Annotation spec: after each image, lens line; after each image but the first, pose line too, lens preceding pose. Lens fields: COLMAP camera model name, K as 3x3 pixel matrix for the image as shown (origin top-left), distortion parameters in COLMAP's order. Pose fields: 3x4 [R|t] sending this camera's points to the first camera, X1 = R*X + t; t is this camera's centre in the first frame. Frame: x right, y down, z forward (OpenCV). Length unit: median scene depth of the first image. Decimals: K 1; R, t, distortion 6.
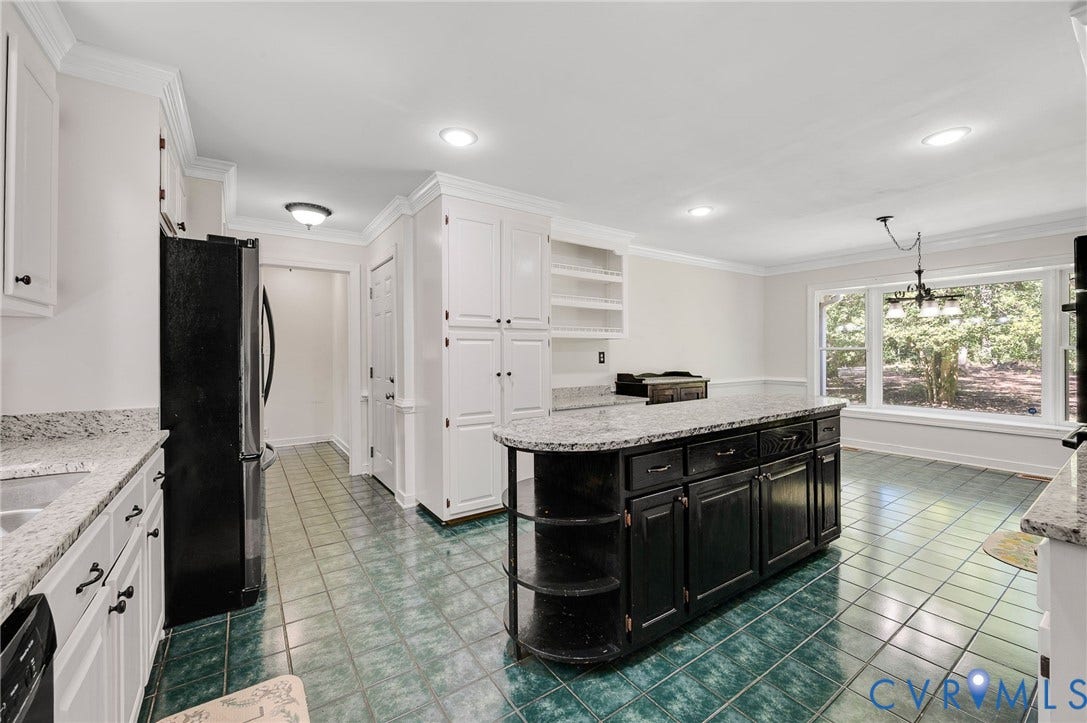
lens RADIAL K [[436.2, 0, 548.4], [0, 436.2, 354.5], [0, 0, 1]] dist [-0.006570, -0.001981]
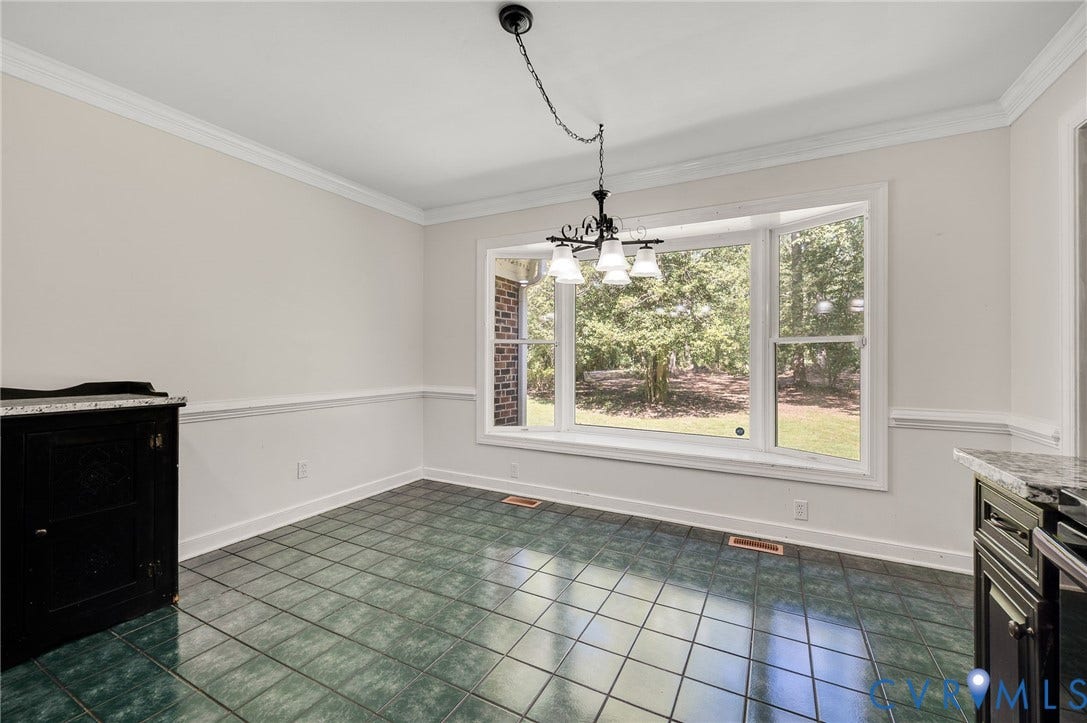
lens RADIAL K [[436.2, 0, 543.5], [0, 436.2, 357.6], [0, 0, 1]] dist [-0.006570, -0.001981]
pose [[0.890077, 0.007165, 0.455755, 0.184935], [-0.004923, 0.999969, -0.006106, 0.006707], [-0.455784, 0.003191, 0.890085, 0.185383]]
